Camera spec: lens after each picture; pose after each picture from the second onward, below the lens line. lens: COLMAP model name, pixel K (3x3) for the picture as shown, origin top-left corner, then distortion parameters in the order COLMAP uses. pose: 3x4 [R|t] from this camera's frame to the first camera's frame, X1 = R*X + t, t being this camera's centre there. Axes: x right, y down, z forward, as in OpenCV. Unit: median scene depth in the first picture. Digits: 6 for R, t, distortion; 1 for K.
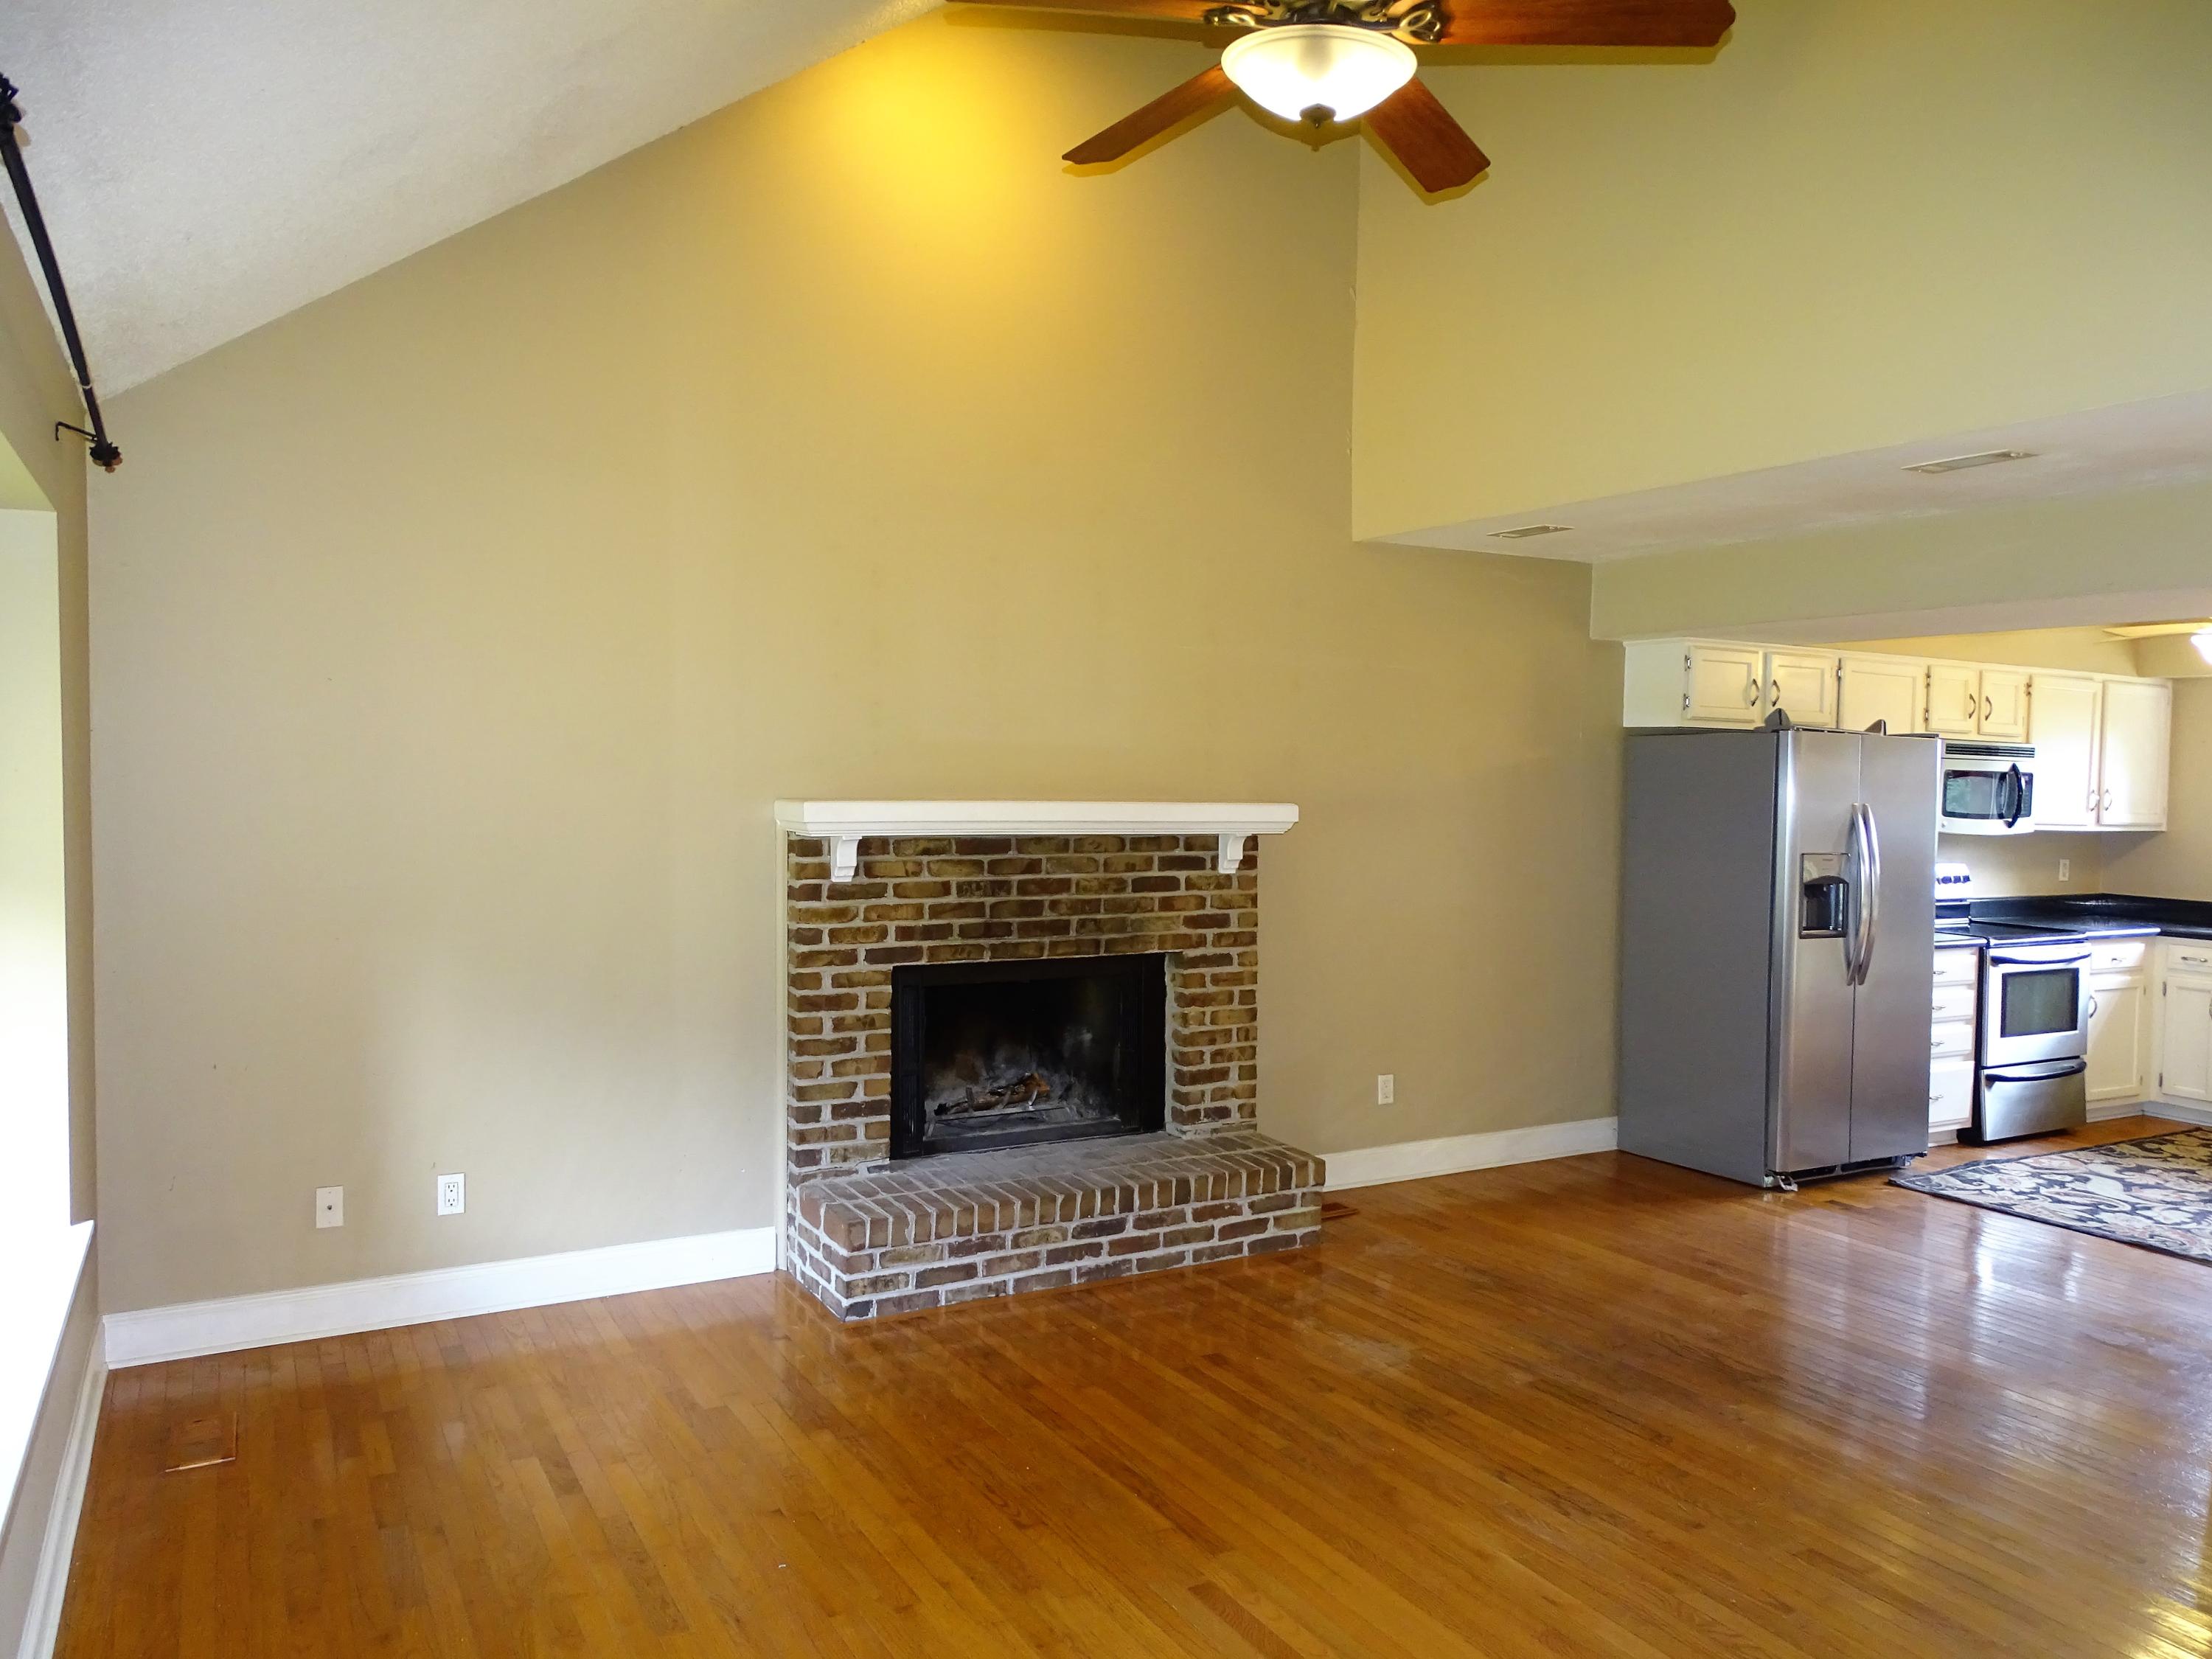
lens RADIAL K [[1596.1, 0, 1111.6], [0, 1596.1, 817.1], [0, 0, 1]] dist [0.013498, -0.003128]
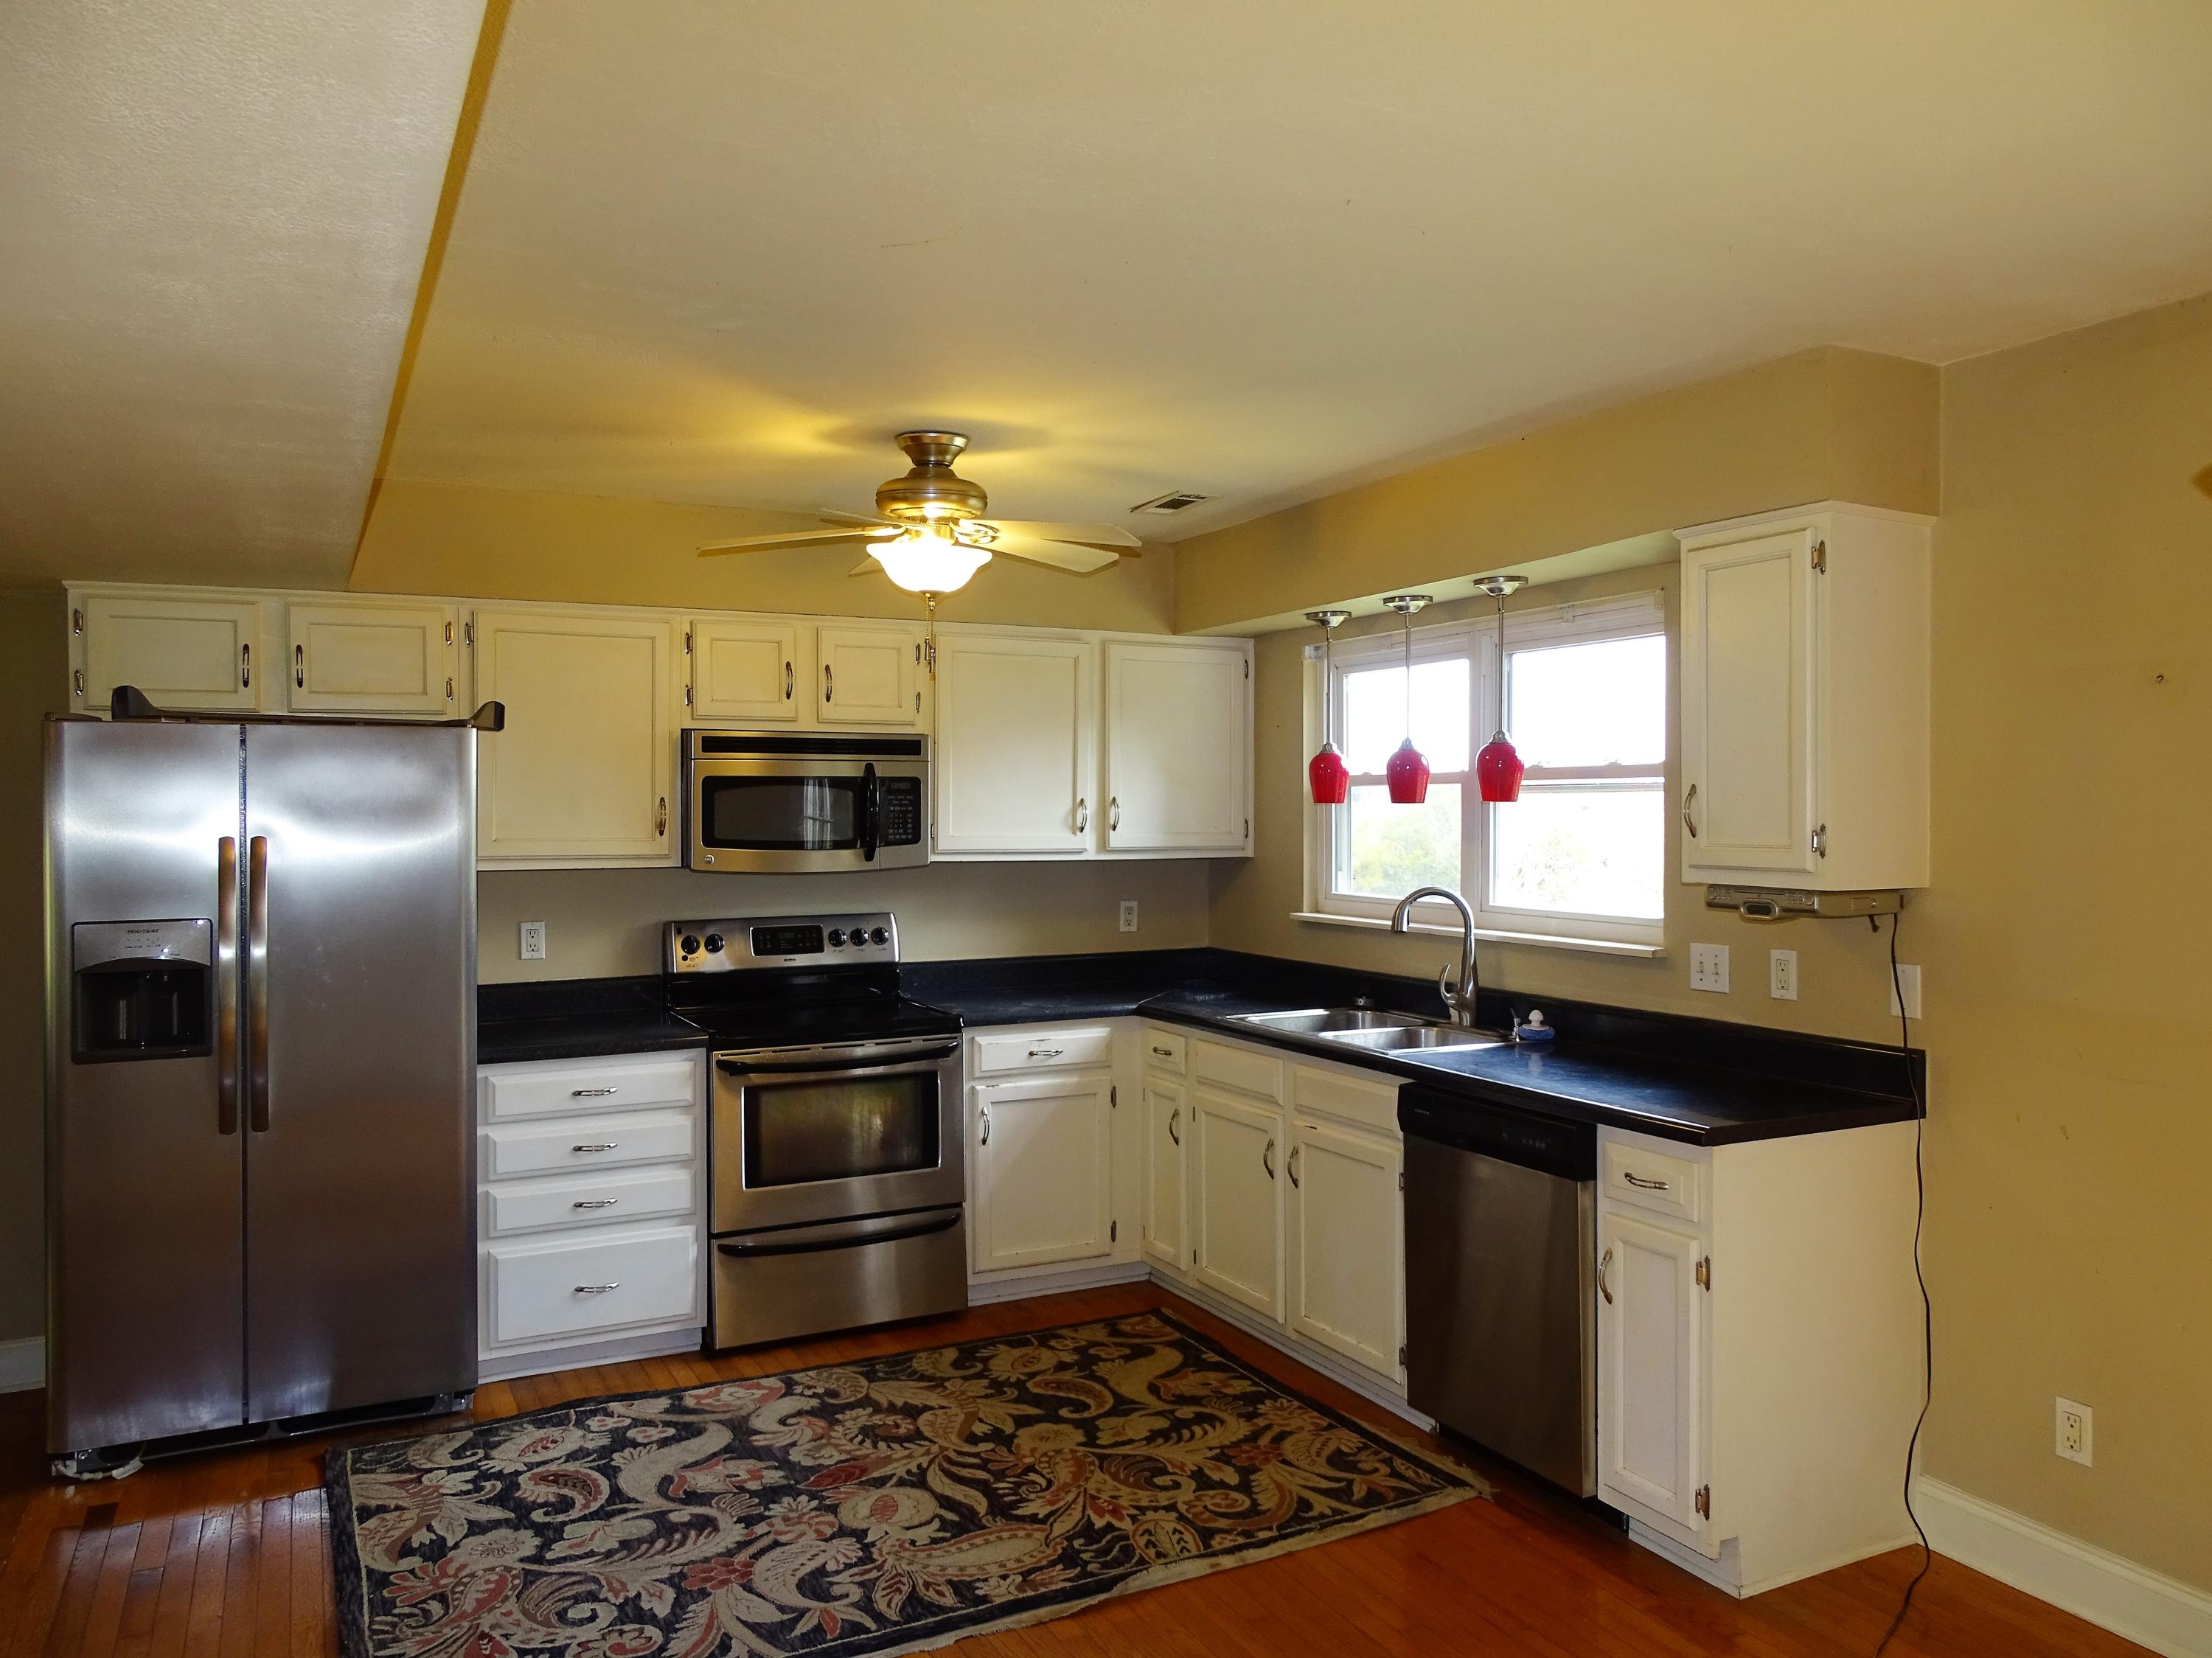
lens RADIAL K [[1596.0, 0, 1087.8], [0, 1596.0, 826.2], [0, 0, 1]] dist [0.013498, -0.003128]
pose [[0.997911, -0.031230, -0.056548, 0.691060], [0.029970, 0.999286, -0.022997, 0.010582], [0.057226, 0.021254, 0.998135, 0.340630]]
